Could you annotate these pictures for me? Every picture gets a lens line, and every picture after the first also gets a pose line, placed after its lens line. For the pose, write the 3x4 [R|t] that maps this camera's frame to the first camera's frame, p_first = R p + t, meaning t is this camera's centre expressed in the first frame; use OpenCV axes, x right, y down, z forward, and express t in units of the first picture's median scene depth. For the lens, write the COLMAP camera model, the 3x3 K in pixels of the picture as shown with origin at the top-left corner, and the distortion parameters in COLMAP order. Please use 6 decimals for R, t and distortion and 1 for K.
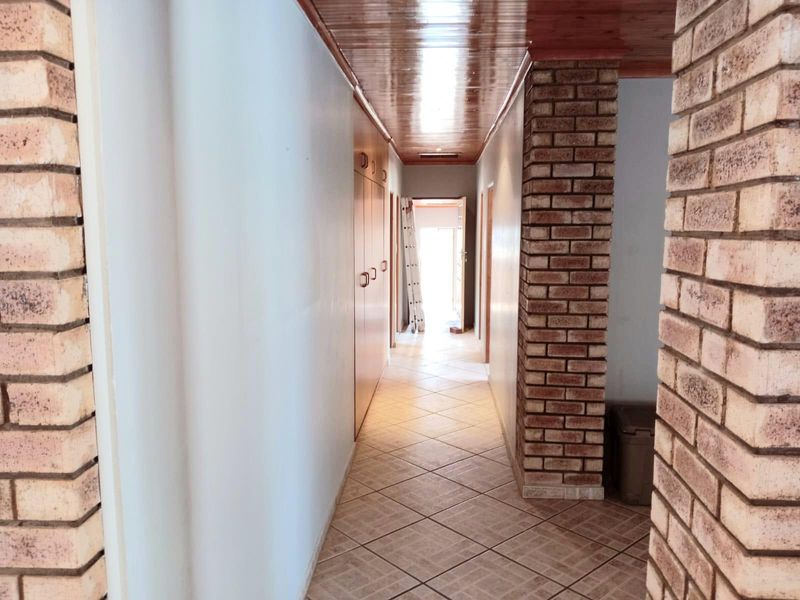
lens RADIAL K [[621.4, 0, 399.3], [0, 621.4, 302.4], [0, 0, 1]] dist [0.061060, -0.073819]
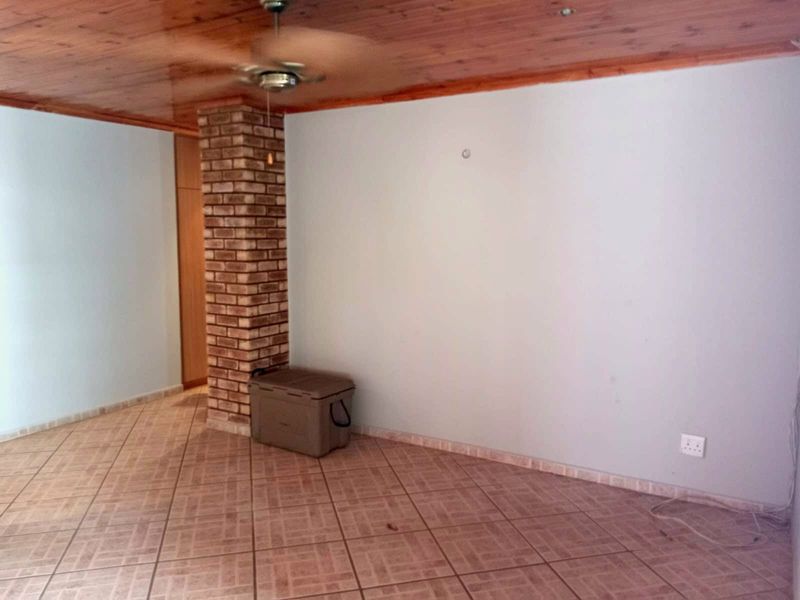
lens RADIAL K [[621.4, 0, 400.1], [0, 621.4, 298.6], [0, 0, 1]] dist [0.061060, -0.073819]
pose [[0.888490, 0.050717, -0.456085, 1.220249], [-0.053619, 0.998540, 0.006584, 0.000545], [0.455753, 0.018605, 0.889912, -0.027581]]
